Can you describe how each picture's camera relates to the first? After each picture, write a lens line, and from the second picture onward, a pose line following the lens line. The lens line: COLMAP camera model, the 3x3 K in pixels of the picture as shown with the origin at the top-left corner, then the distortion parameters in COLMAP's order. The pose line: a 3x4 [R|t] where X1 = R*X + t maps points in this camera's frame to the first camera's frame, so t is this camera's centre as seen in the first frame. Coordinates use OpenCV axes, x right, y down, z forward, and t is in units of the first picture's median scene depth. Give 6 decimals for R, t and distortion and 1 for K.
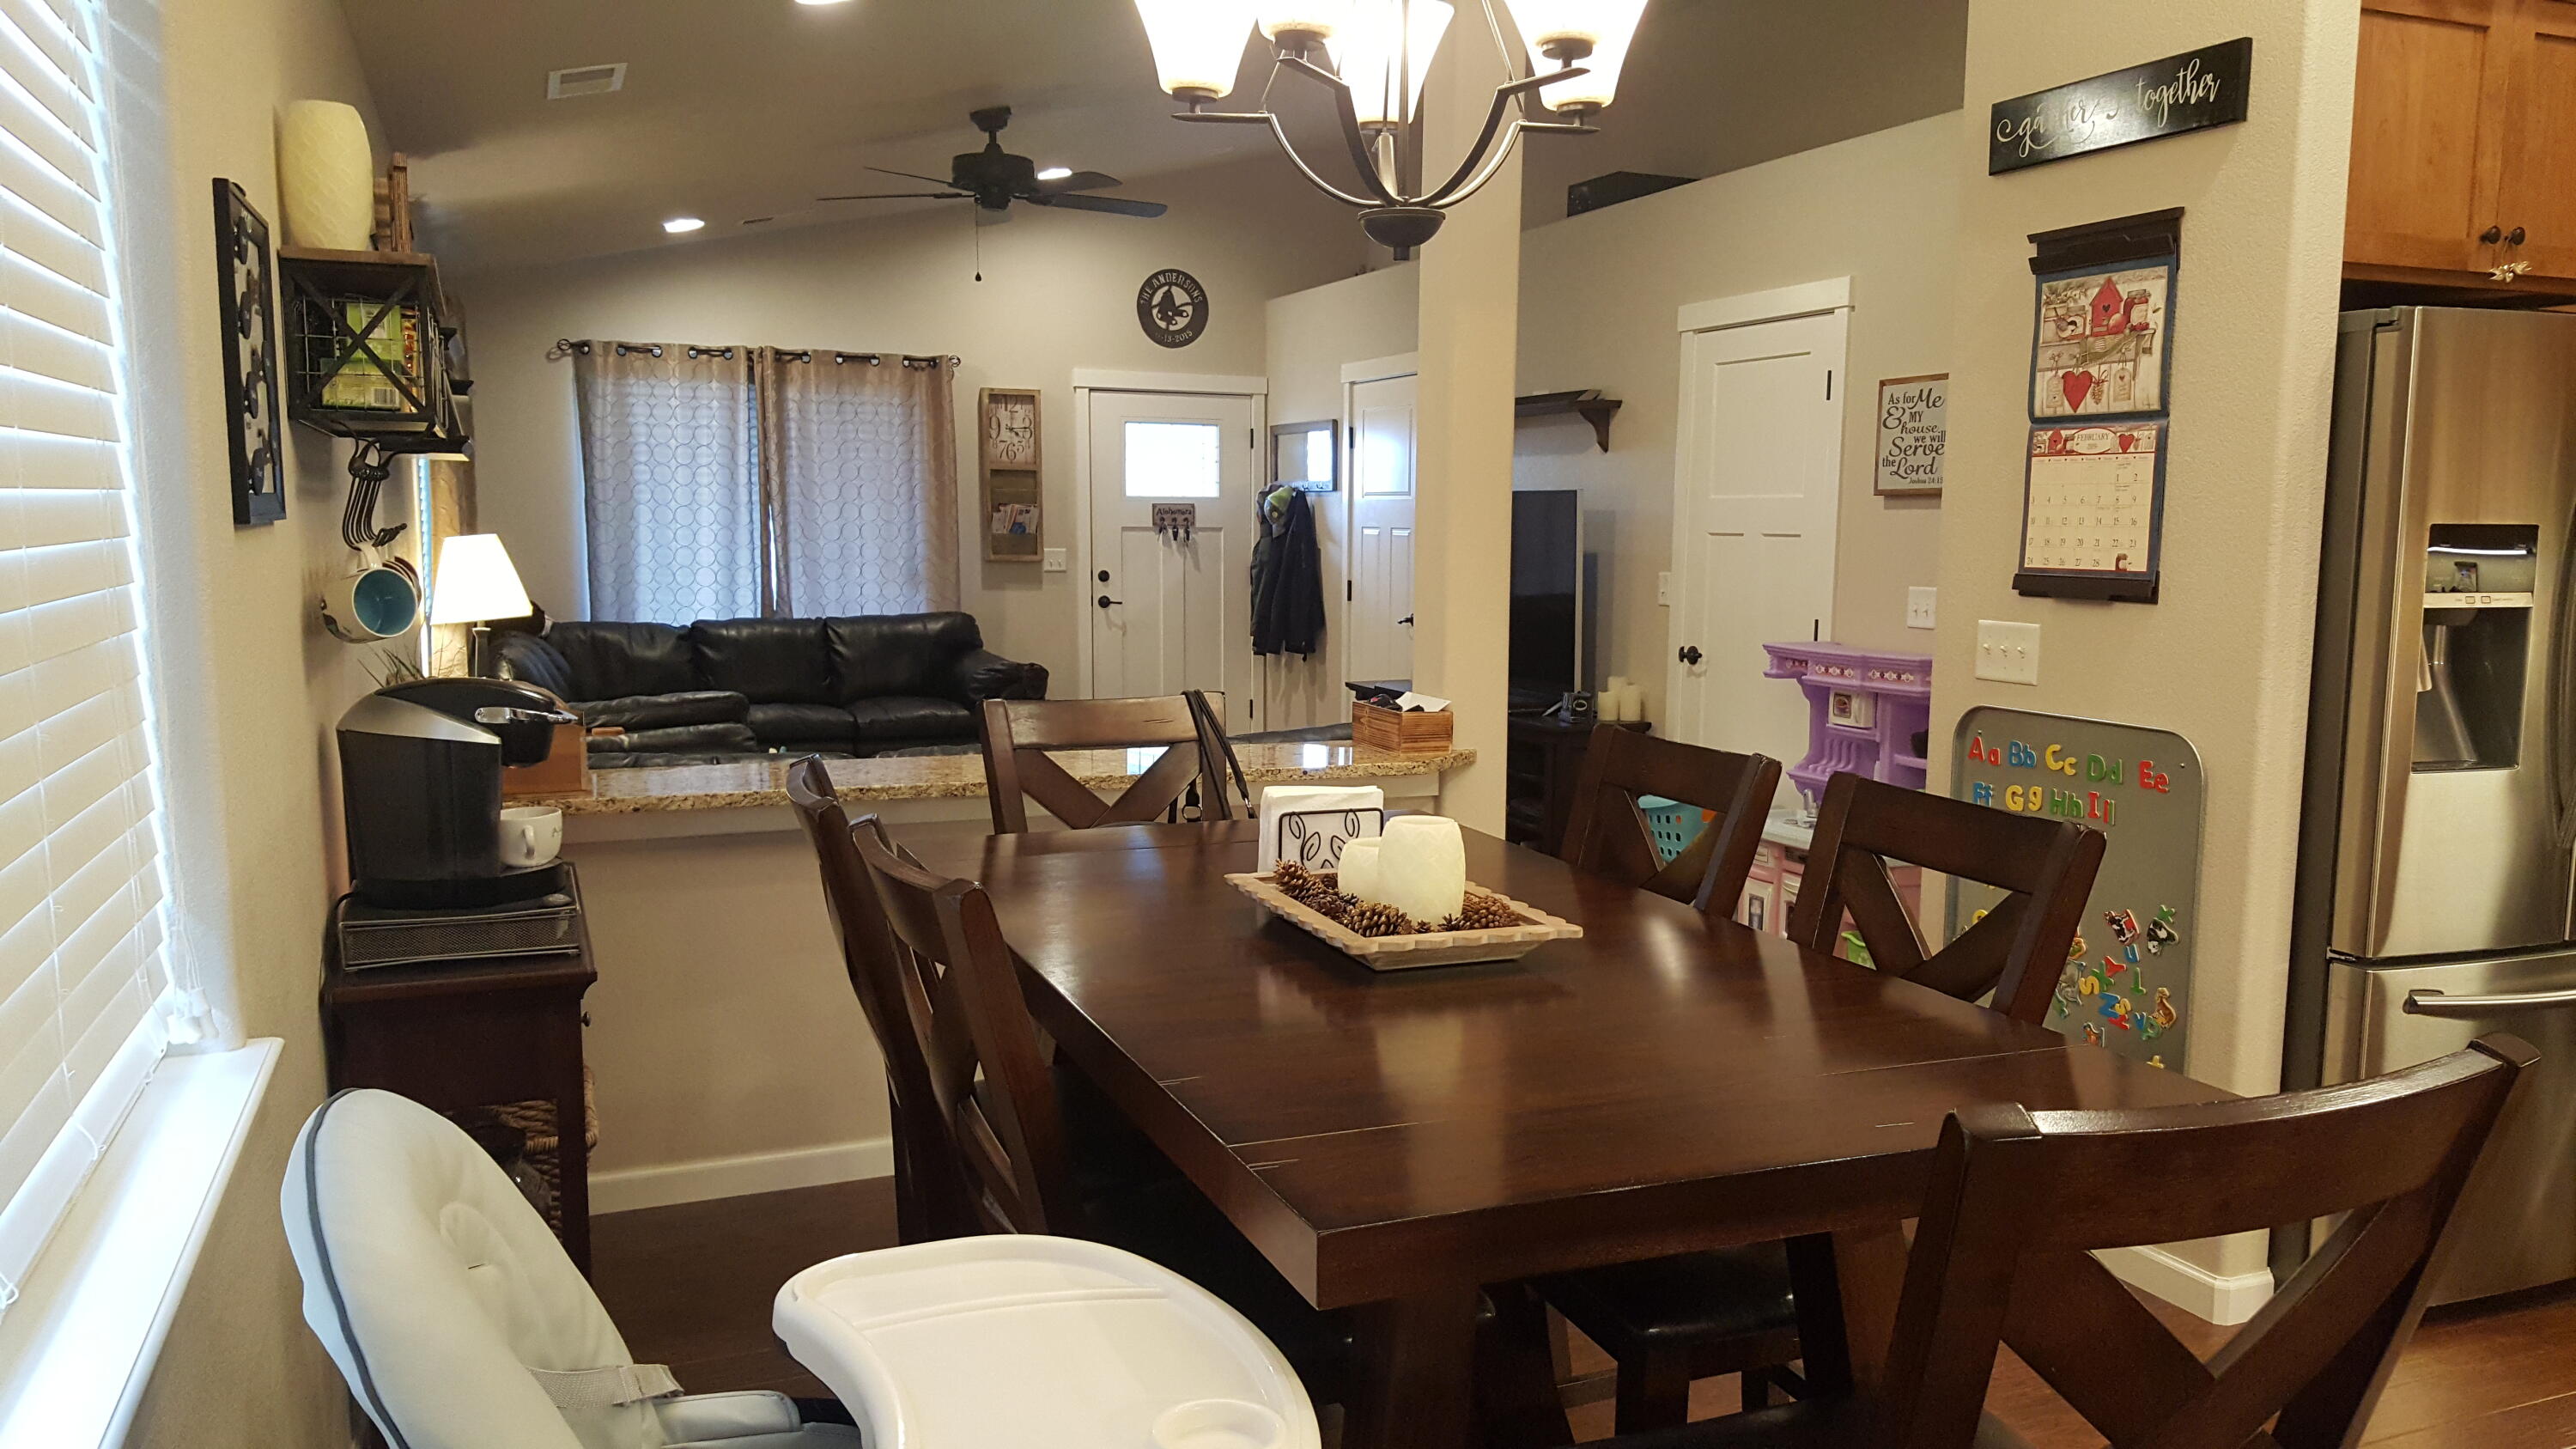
lens RADIAL K [[1899.8, 0, 1343.8], [0, 1899.8, 757.2], [0, 0, 1]] dist [0.087685, -0.120924]
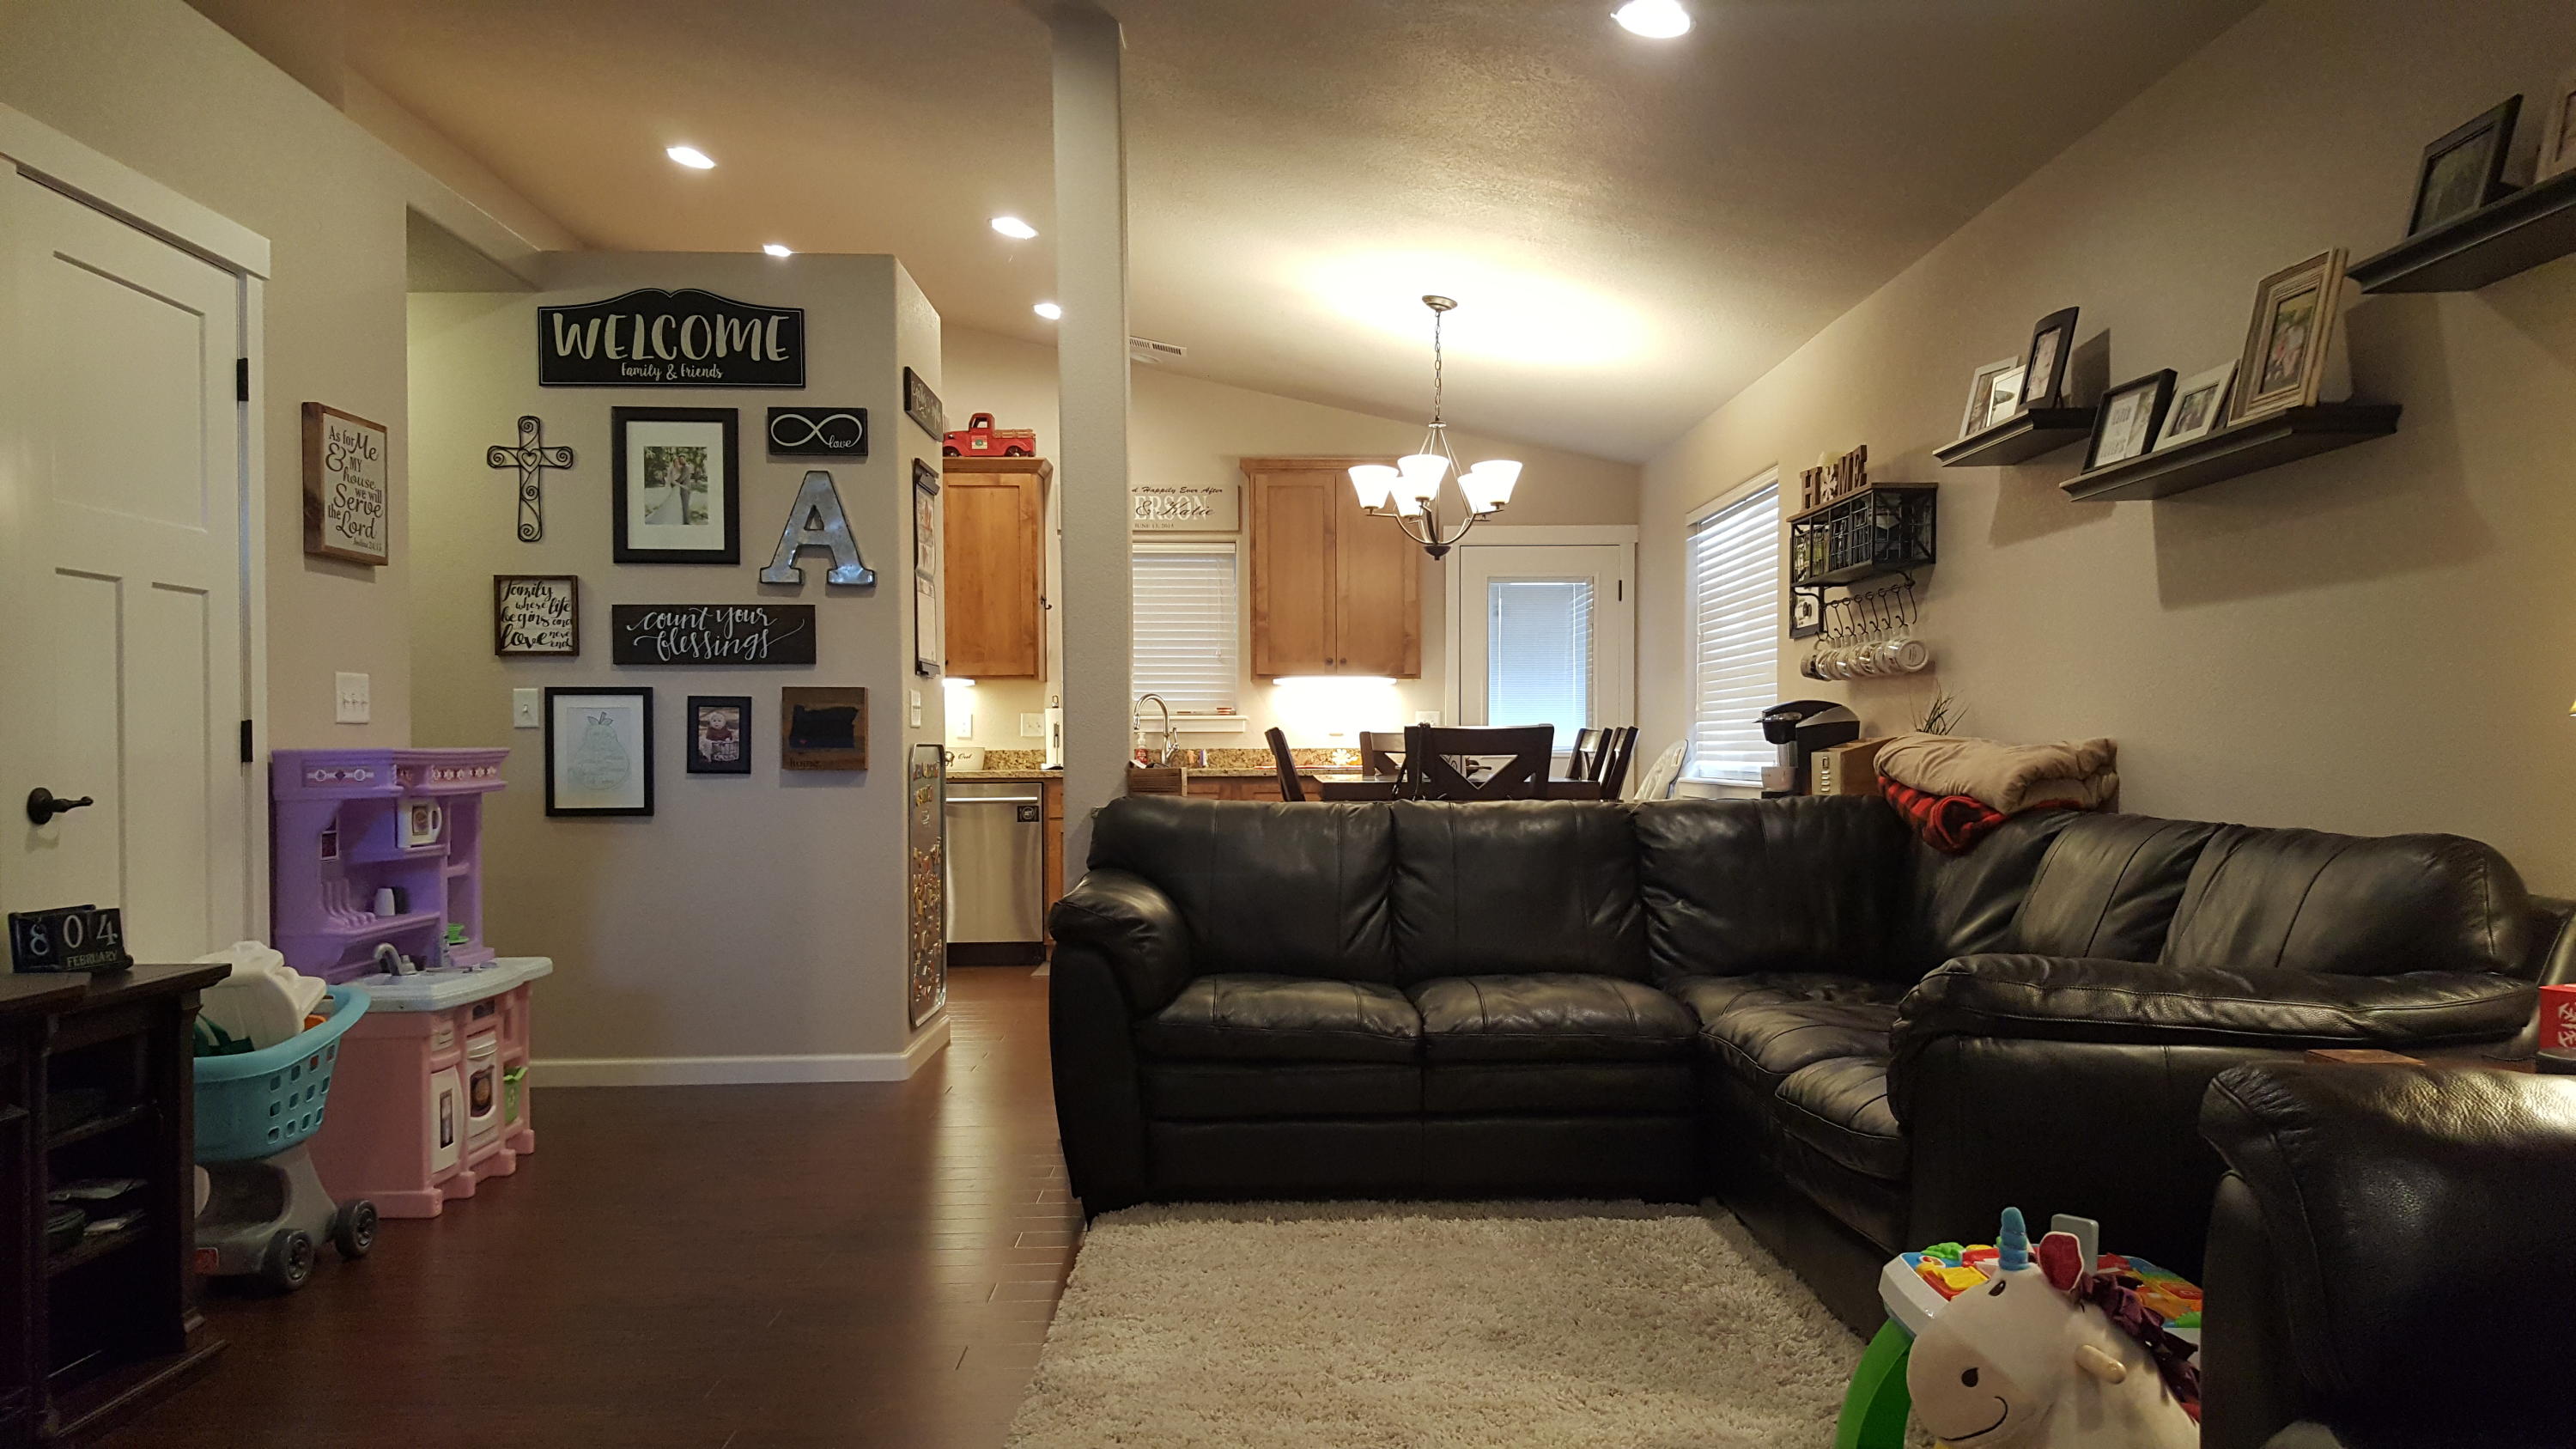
lens RADIAL K [[1899.8, 0, 1290.7], [0, 1899.8, 750.8], [0, 0, 1]] dist [0.087685, -0.120924]
pose [[-0.923036, -0.003793, 0.384695, -0.235991], [0.047686, 0.991112, 0.124191, -0.085819], [-0.381747, 0.132977, -0.914651, 0.991135]]
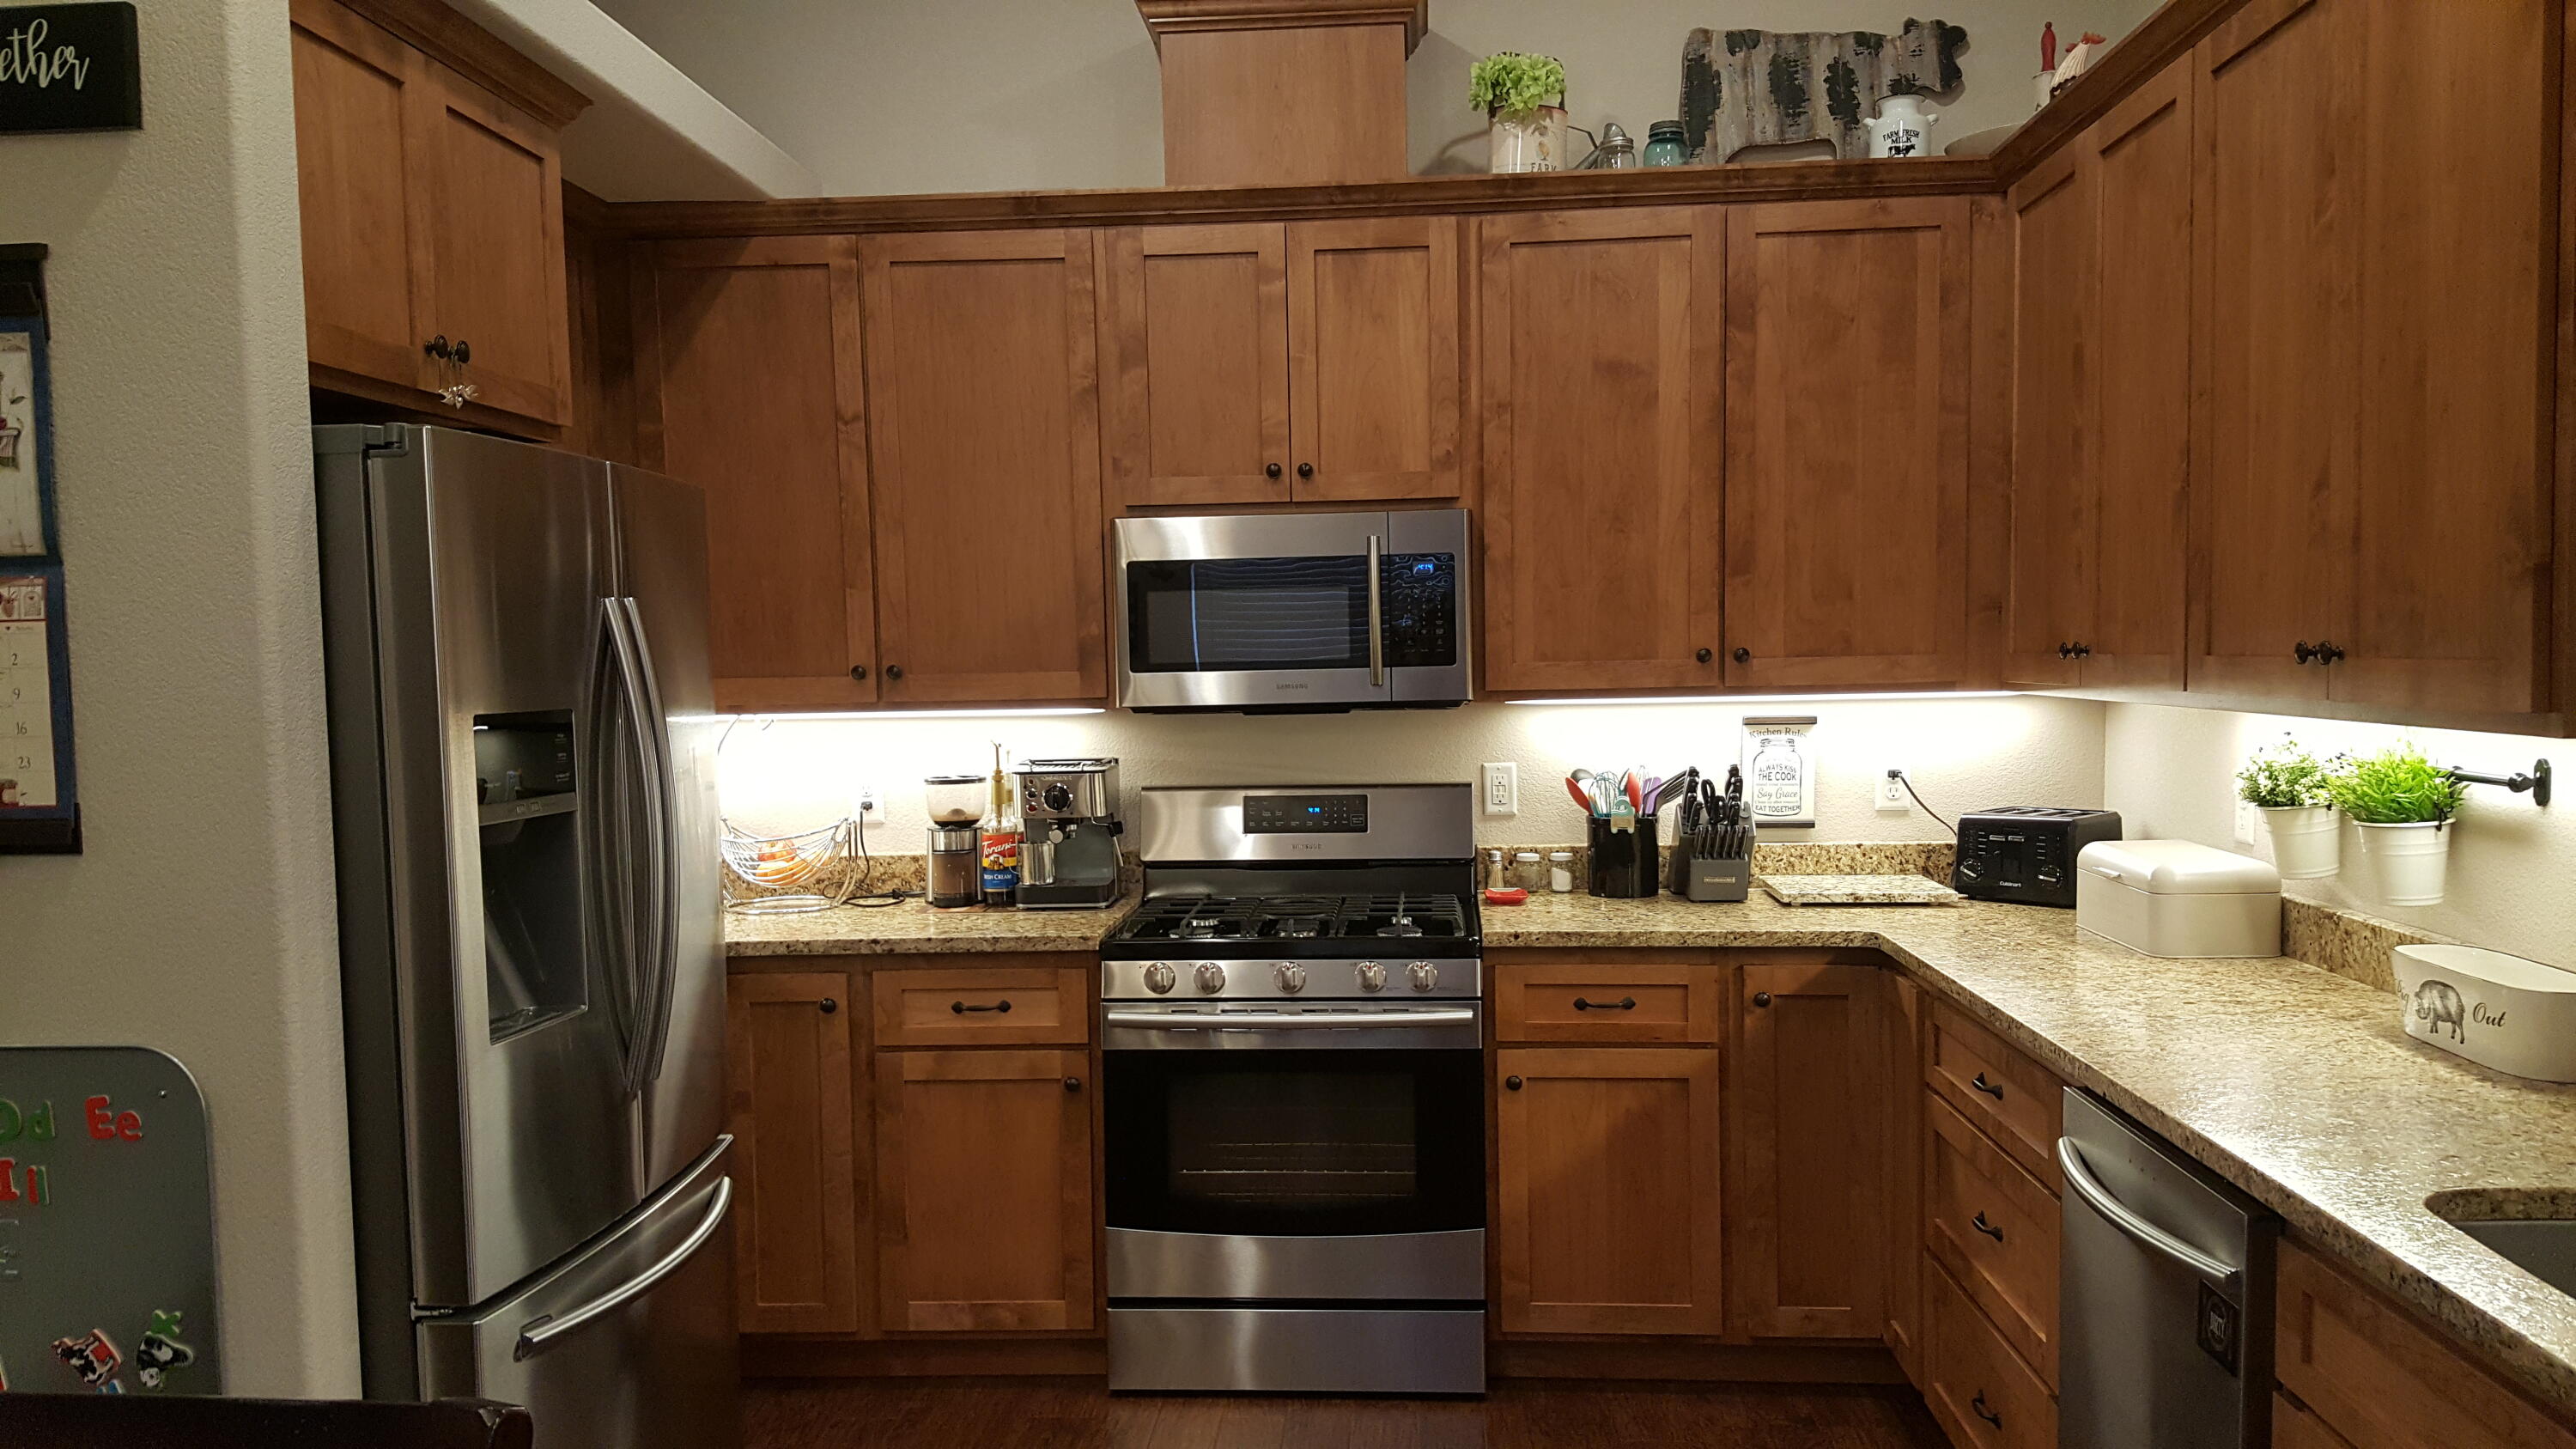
lens RADIAL K [[1899.8, 0, 1303.3], [0, 1899.8, 774.1], [0, 0, 1]] dist [0.087685, -0.120924]
pose [[0.459352, -0.078721, 0.884759, 0.016227], [0.138152, 0.990275, 0.016383, -0.023108], [-0.877445, 0.114706, 0.465760, 0.130121]]
